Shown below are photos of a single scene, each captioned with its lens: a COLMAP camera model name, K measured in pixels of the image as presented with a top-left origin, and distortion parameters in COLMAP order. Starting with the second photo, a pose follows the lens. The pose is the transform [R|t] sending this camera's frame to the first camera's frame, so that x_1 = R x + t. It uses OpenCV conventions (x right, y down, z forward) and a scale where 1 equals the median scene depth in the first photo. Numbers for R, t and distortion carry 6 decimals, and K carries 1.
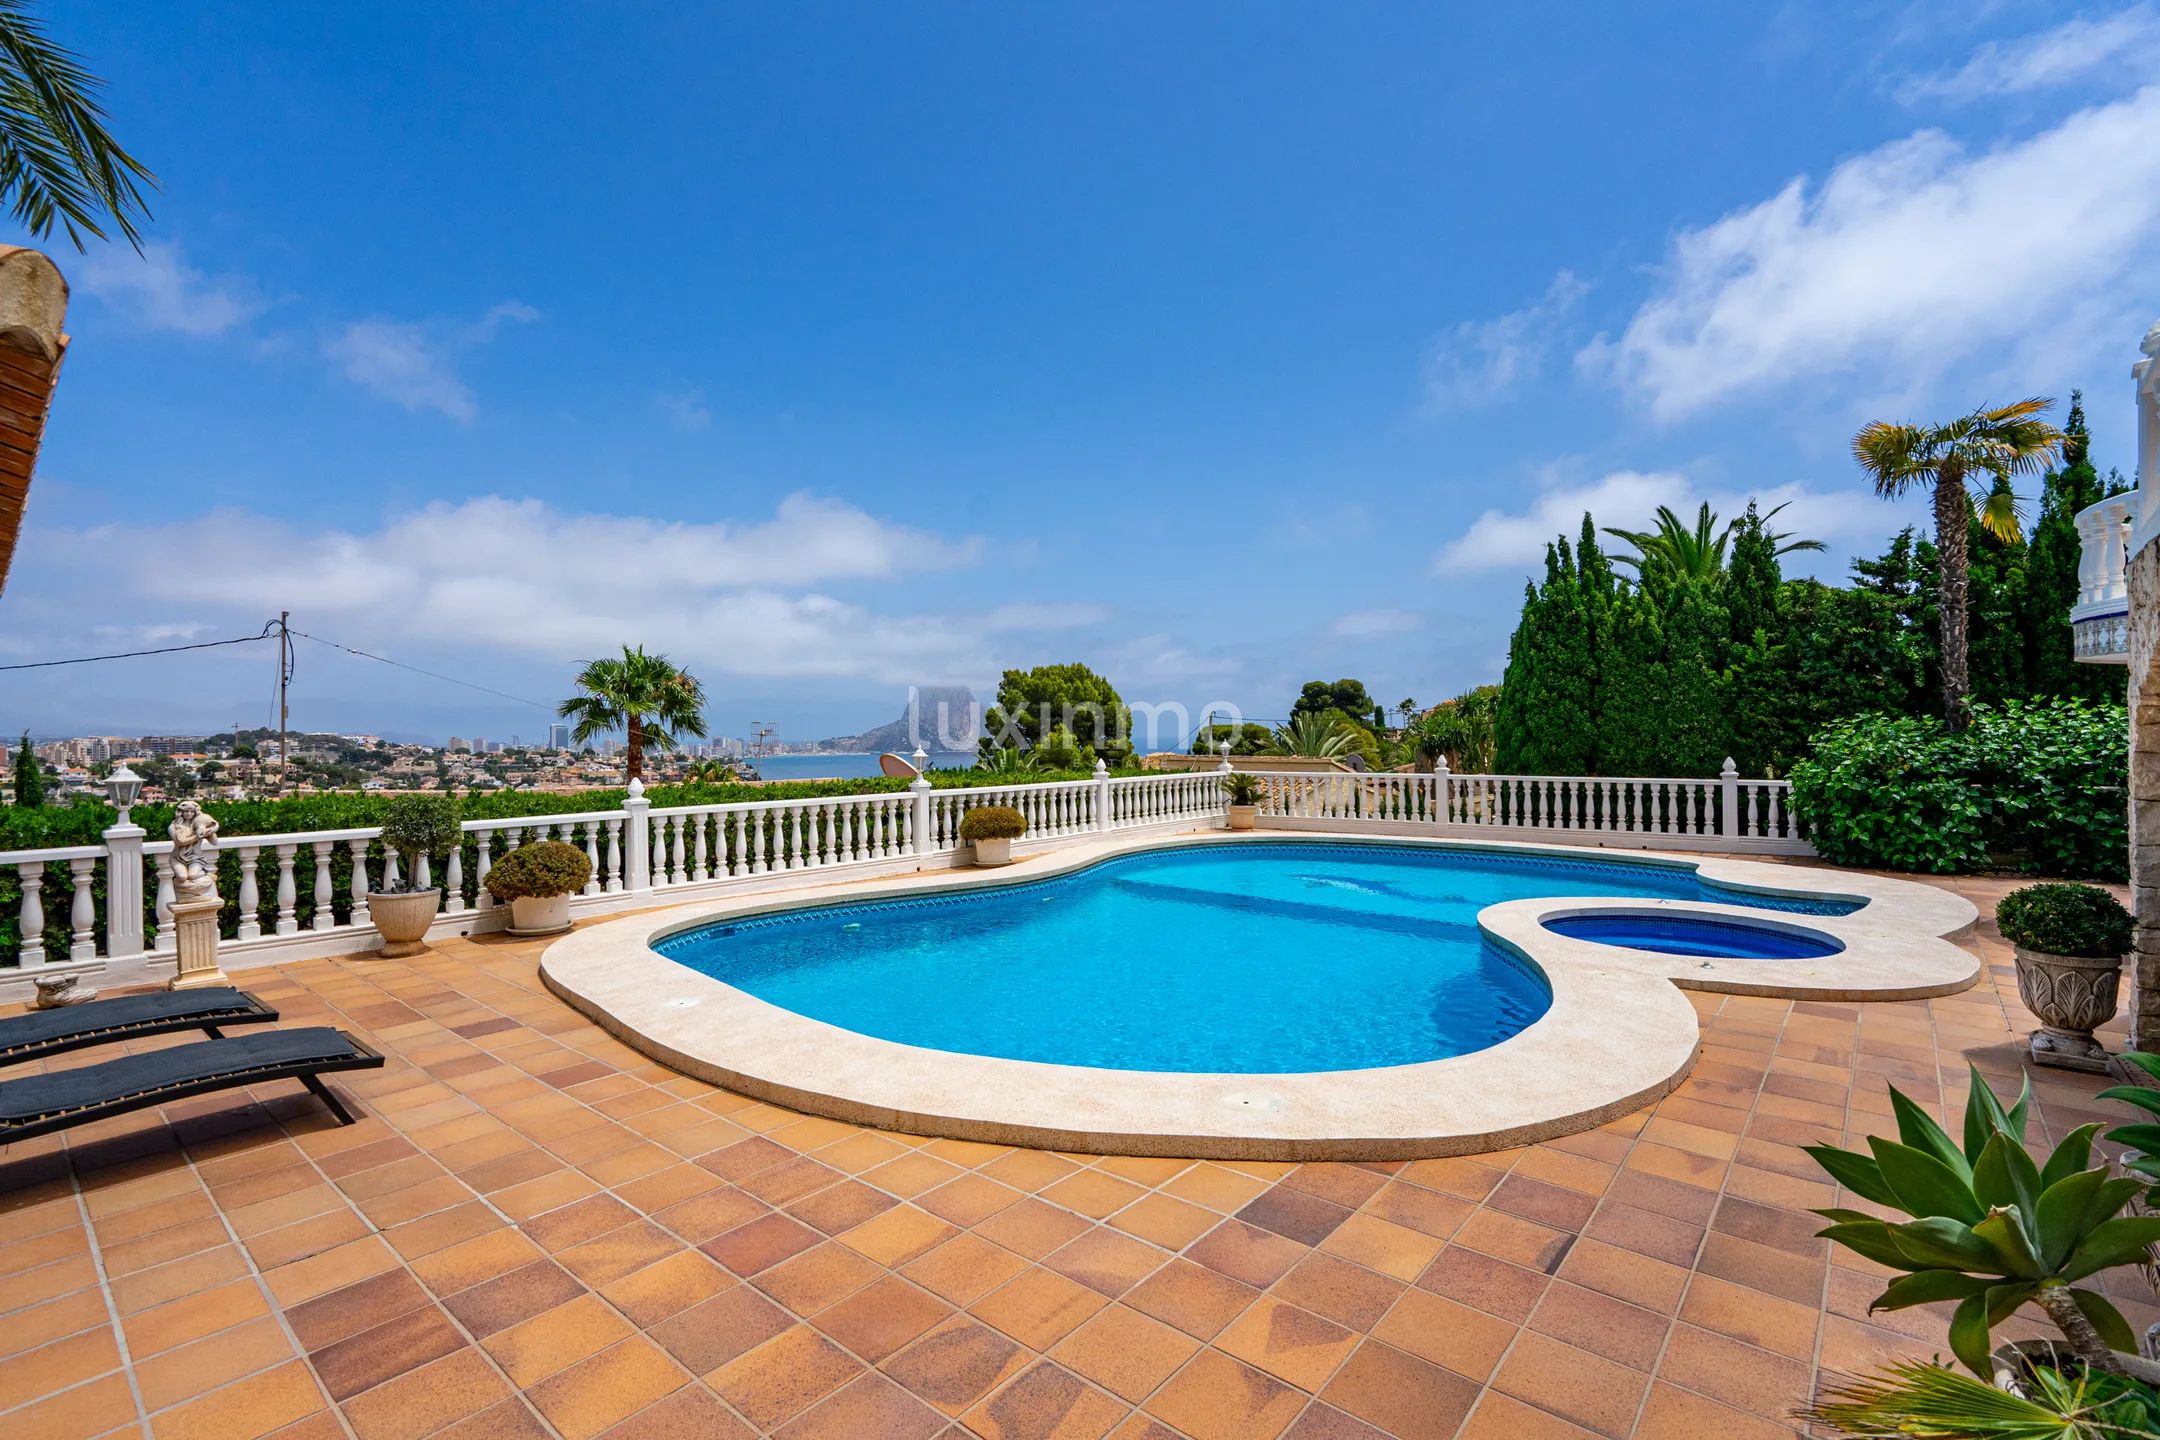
lens RADIAL K [[969.2, 0, 1078.0], [0, 969.2, 726.9], [0, 0, 1]] dist [0.000109, 0.000337]
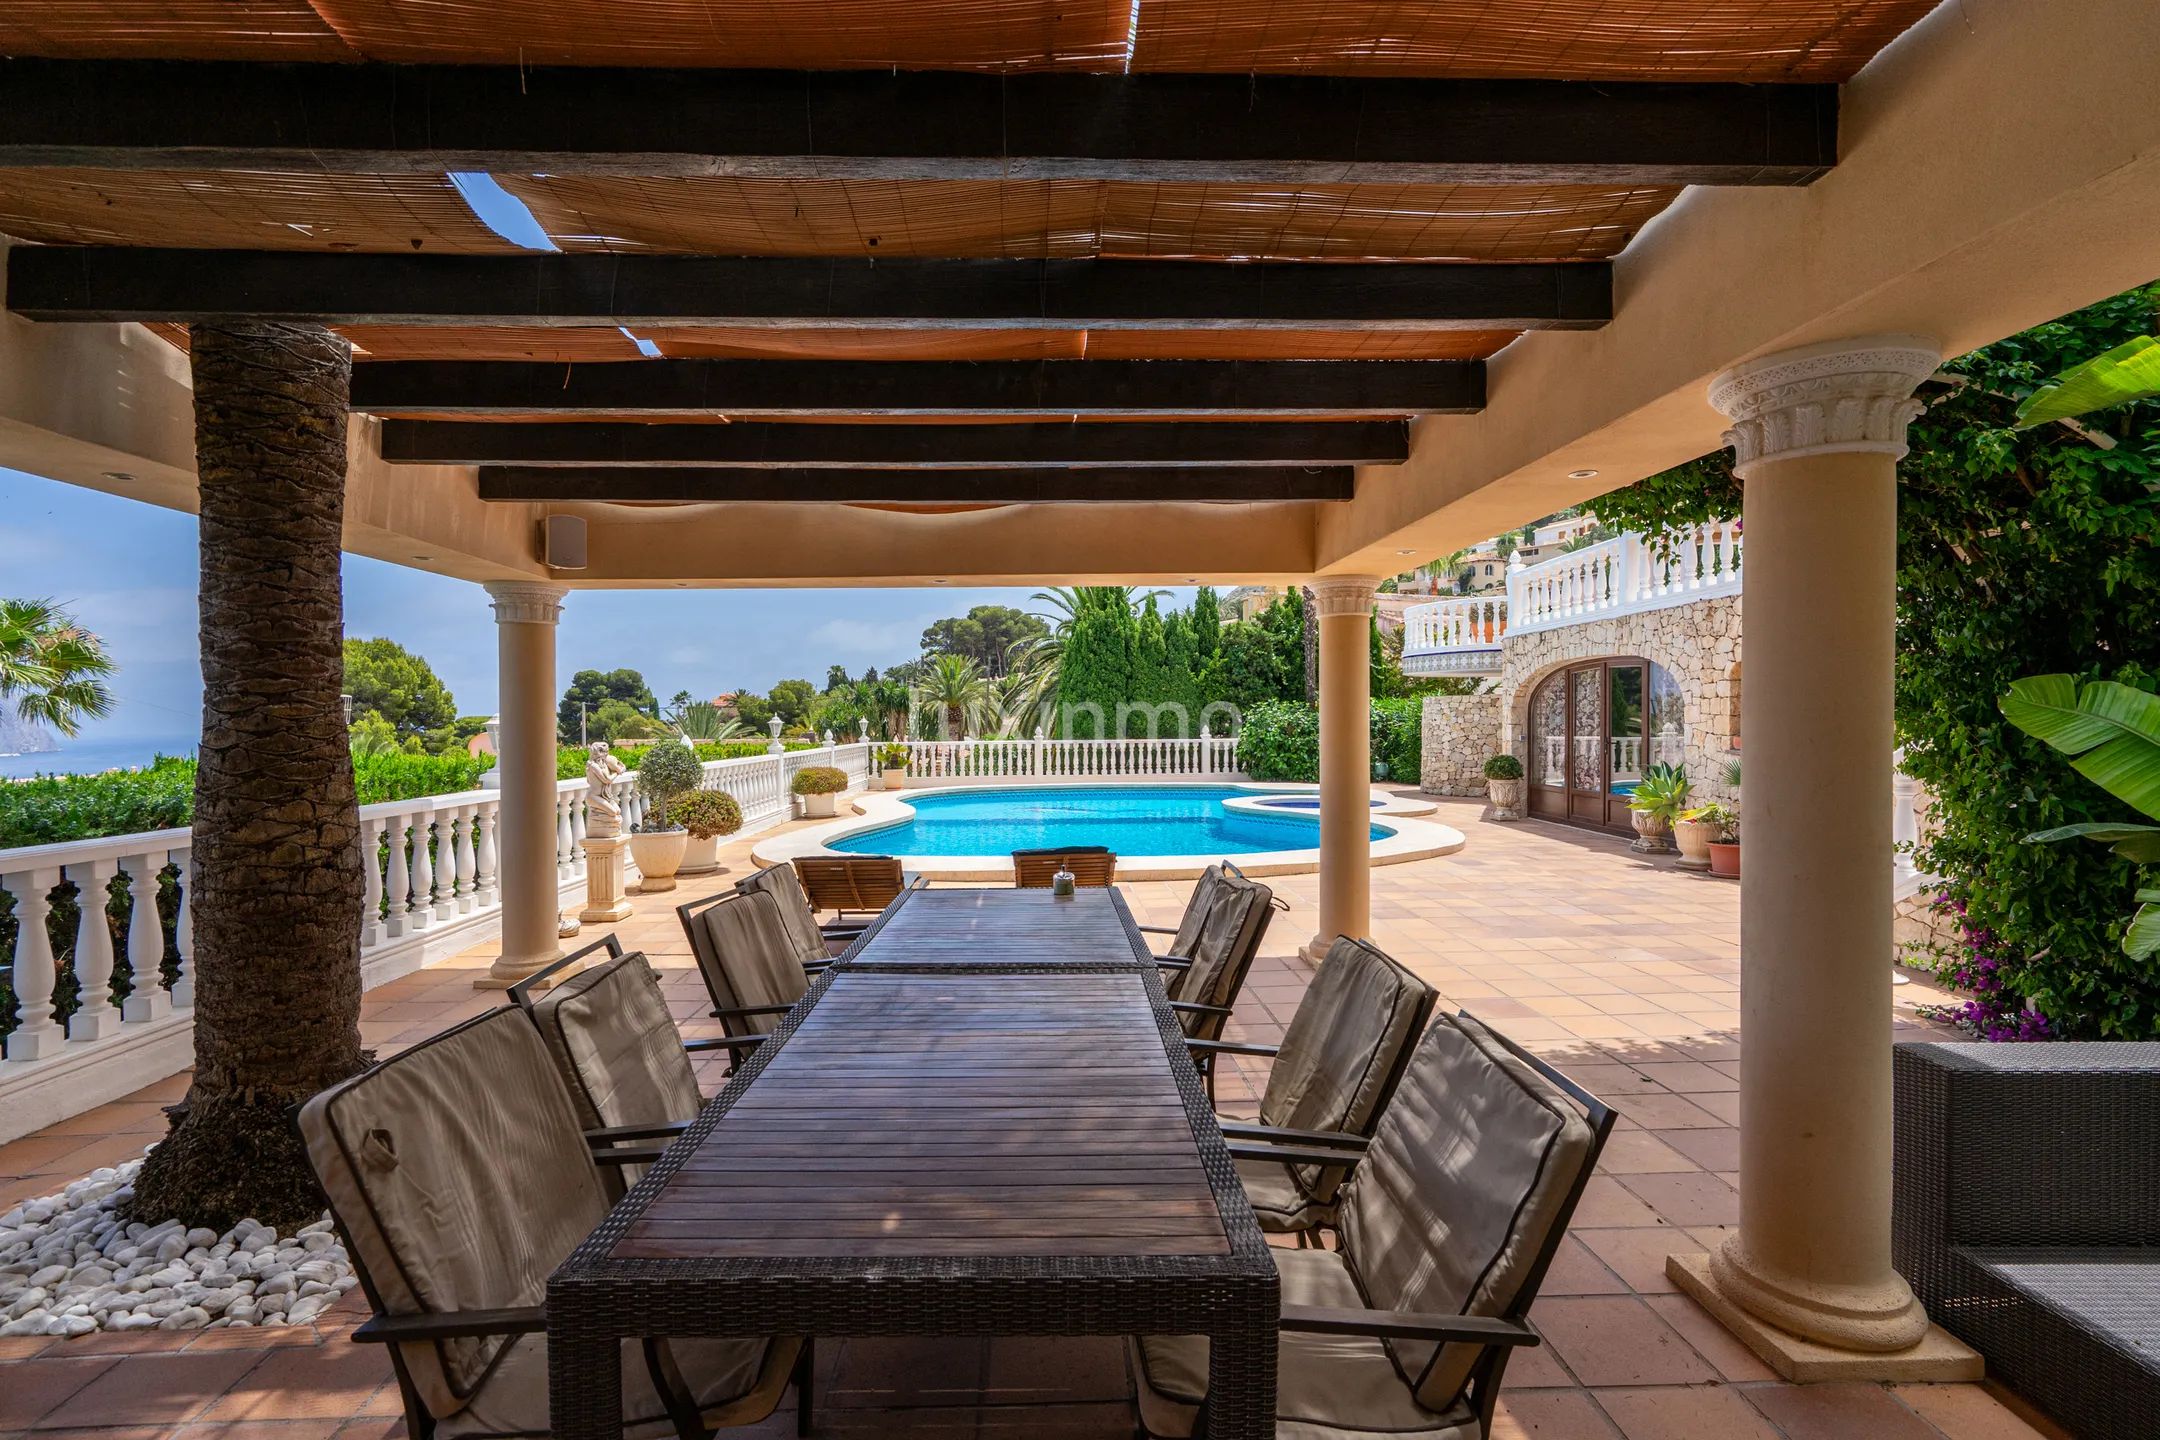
lens RADIAL K [[965.4, 0, 1062.6], [0, 965.4, 753.1], [0, 0, 1]] dist [-0.001347, 0.000188]
pose [[0.742016, -0.020745, 0.670061, -0.588587], [-0.001481, 0.999468, 0.032583, 0.024242], [-0.670380, -0.025170, 0.741591, -0.057431]]
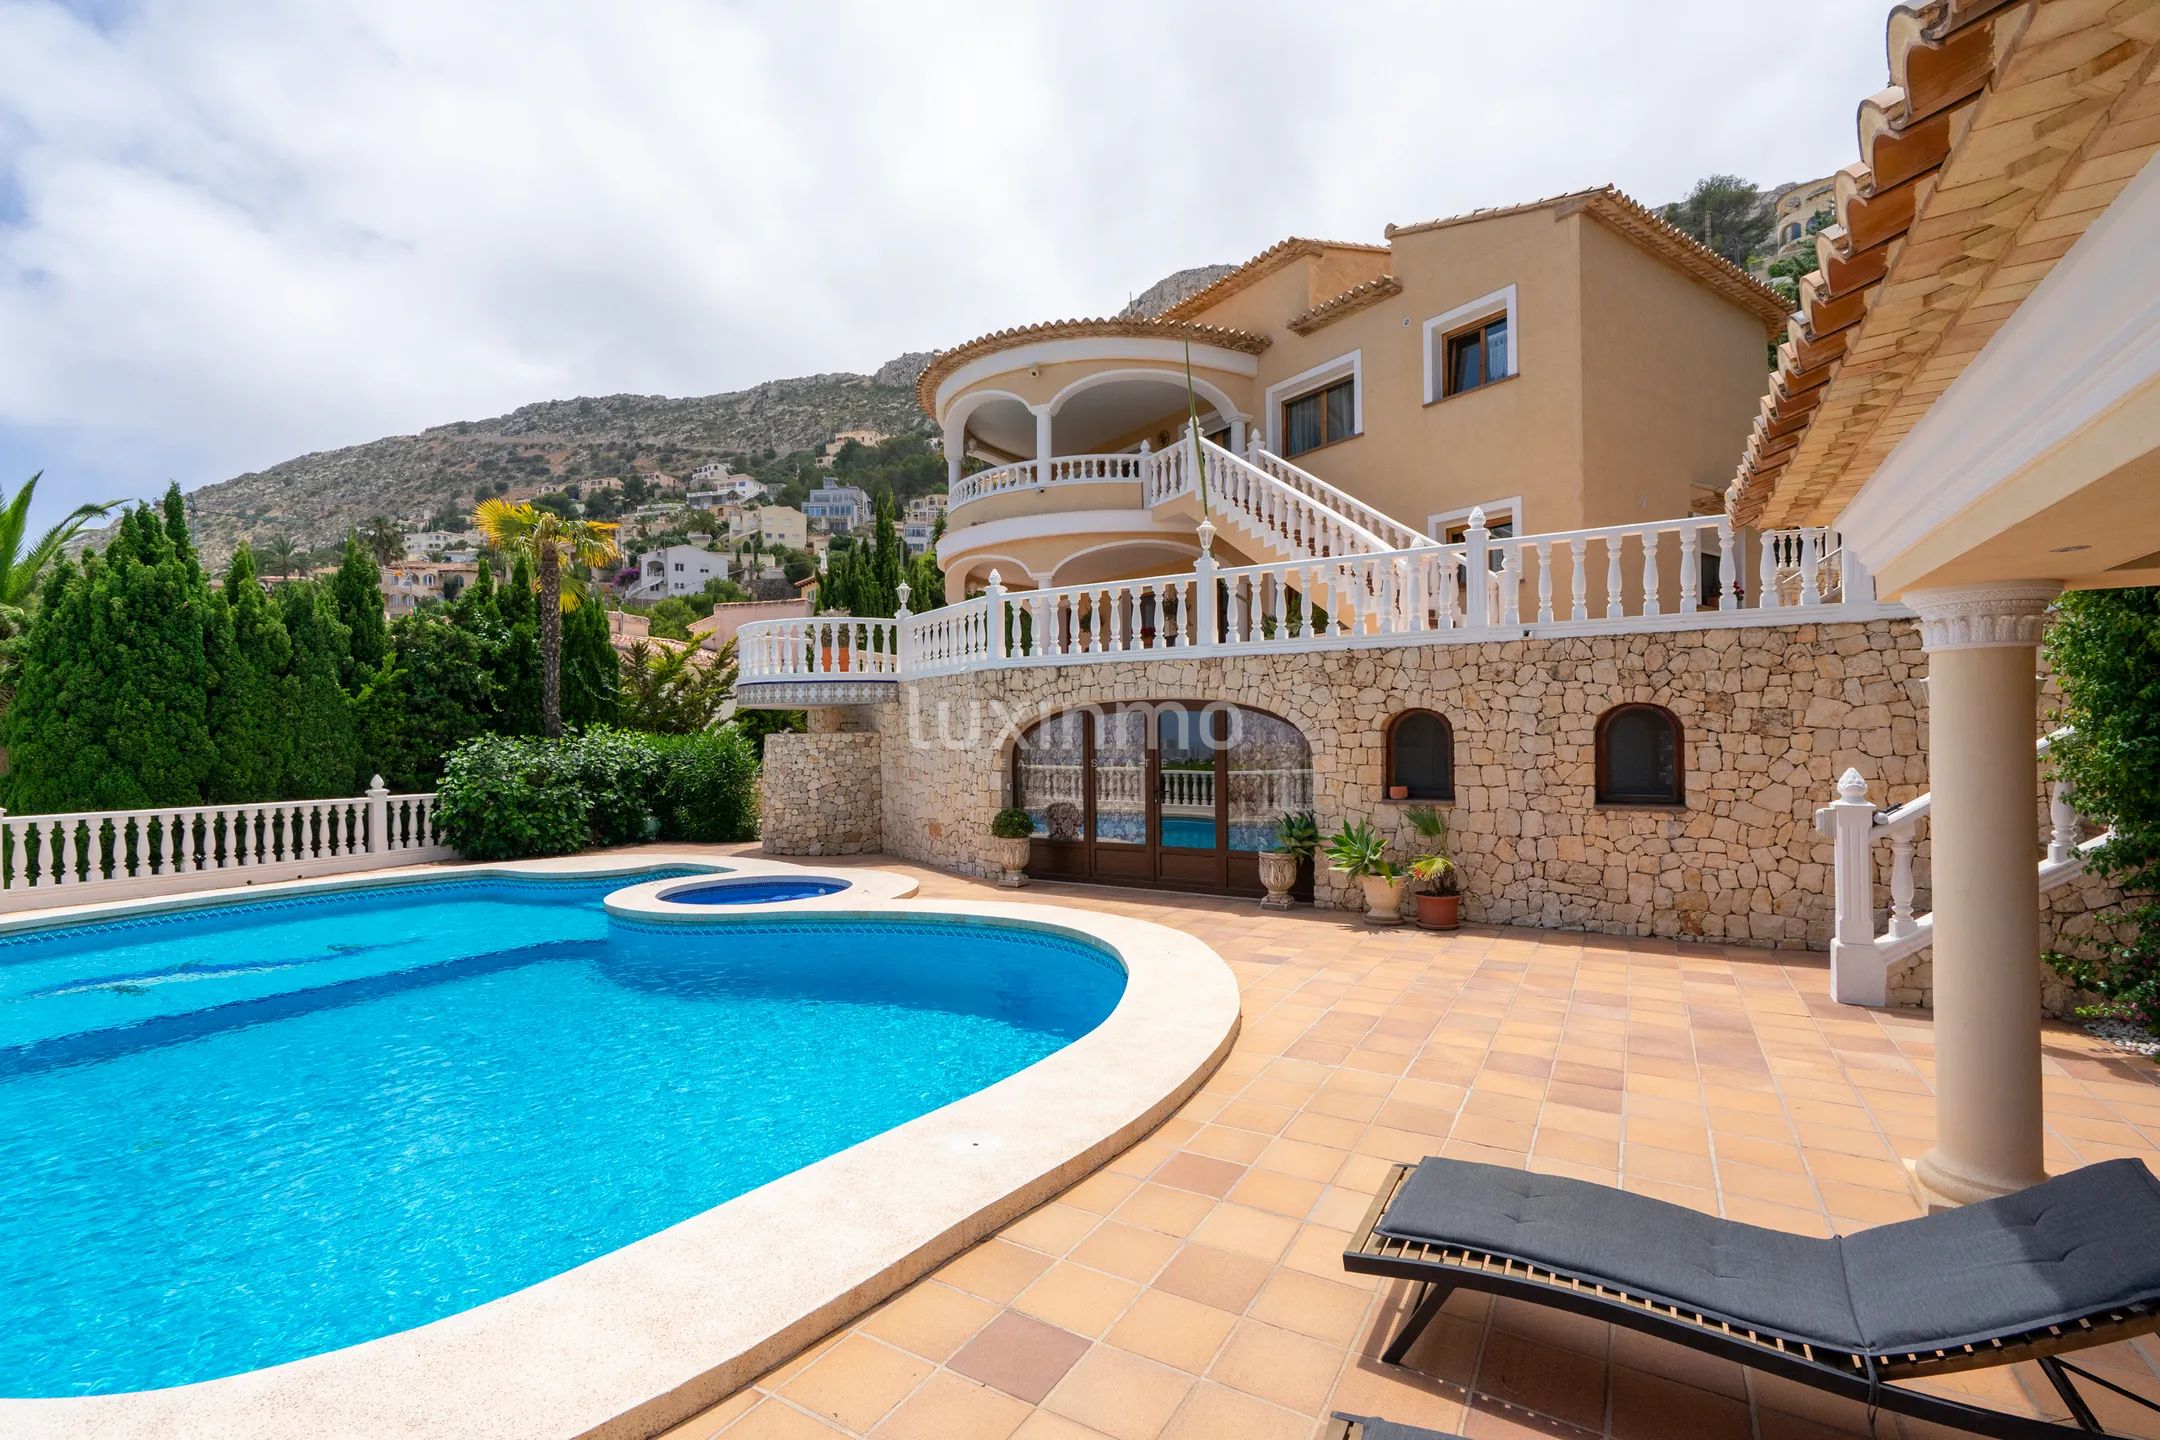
lens RADIAL K [[969.2, 0, 1078.0], [0, 969.2, 726.9], [0, 0, 1]] dist [0.000109, 0.000337]
pose [[-0.171292, 0.019398, 0.985029, -0.444434], [0.006988, 0.999805, -0.018474, 0.004419], [-0.985196, 0.003719, -0.171394, 0.427122]]
